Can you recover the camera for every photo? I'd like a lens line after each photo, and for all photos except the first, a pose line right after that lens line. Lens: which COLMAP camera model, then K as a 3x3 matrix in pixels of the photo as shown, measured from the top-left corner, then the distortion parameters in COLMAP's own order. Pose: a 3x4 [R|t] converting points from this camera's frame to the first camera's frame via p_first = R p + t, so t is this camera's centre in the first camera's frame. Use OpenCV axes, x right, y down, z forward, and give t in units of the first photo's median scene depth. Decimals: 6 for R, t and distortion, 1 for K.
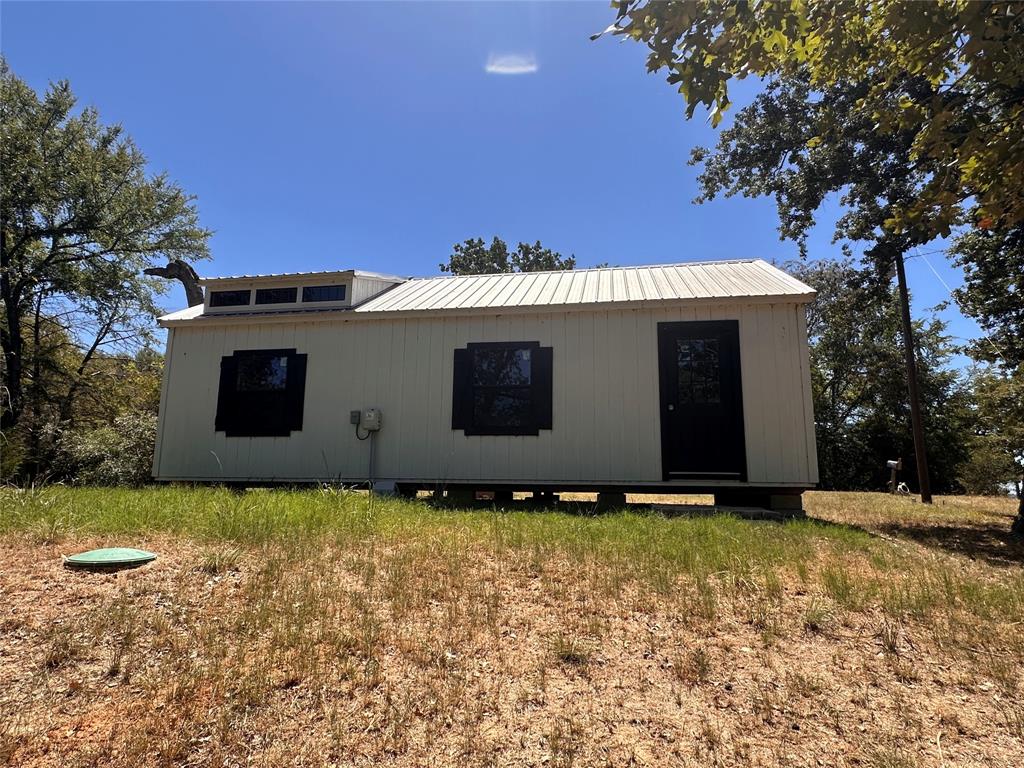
lens RADIAL K [[576.3, 0, 512.0], [0, 576.3, 384.0], [0, 0, 1]] dist [-0.003551, -0.000317]
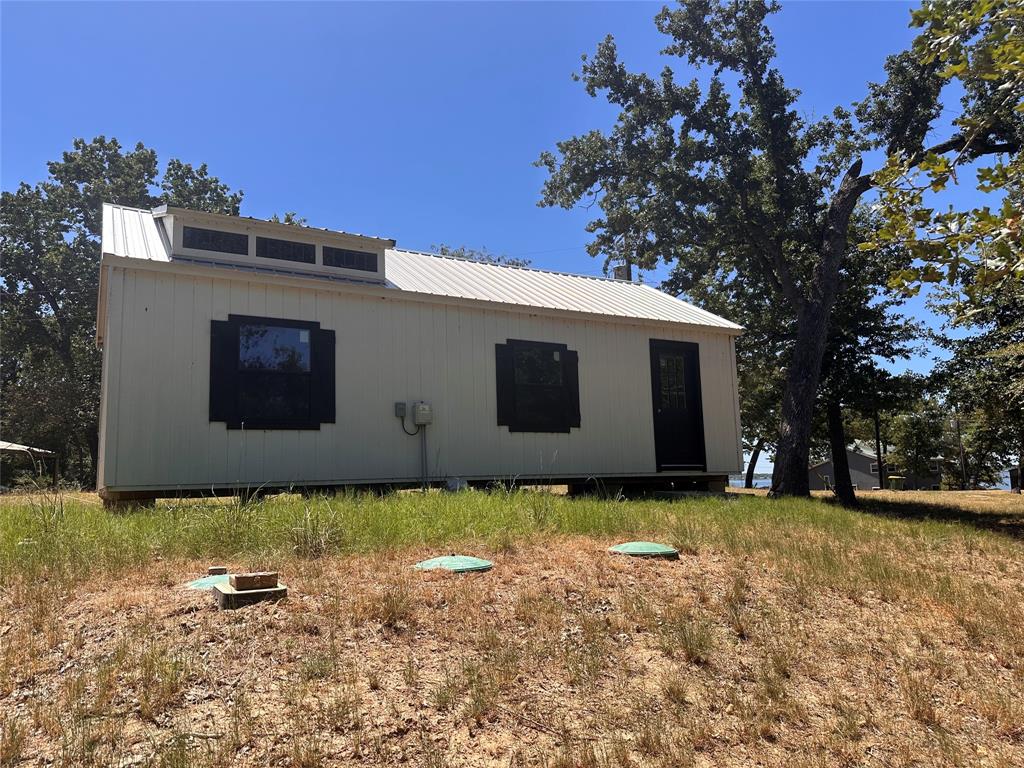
lens RADIAL K [[719.1, 0, 512.0], [0, 719.1, 384.0], [0, 0, 1]] dist [0.121873, 0.000214]
pose [[0.767554, 0.055640, 0.638564, -0.850564], [-0.071679, 0.997427, -0.000752, 0.007036], [-0.636964, -0.045195, 0.769568, 0.036973]]
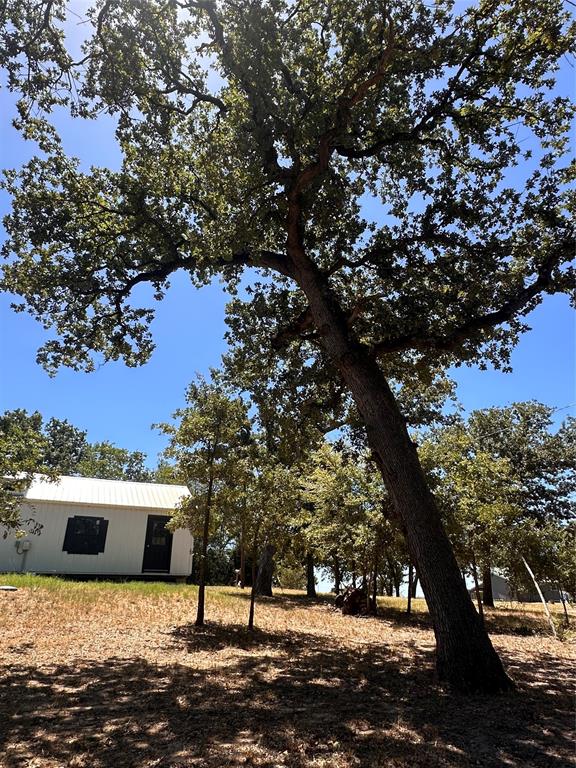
lens RADIAL K [[460.9, 0, 288.0], [0, 460.9, 384.0], [0, 0, 1]] dist [-0.001505, 0.001661]
pose [[0.816322, 0.227047, 0.531101, -0.521953], [-0.085040, 0.956725, -0.278292, -0.141210], [-0.571303, 0.182011, 0.800303, -1.294709]]
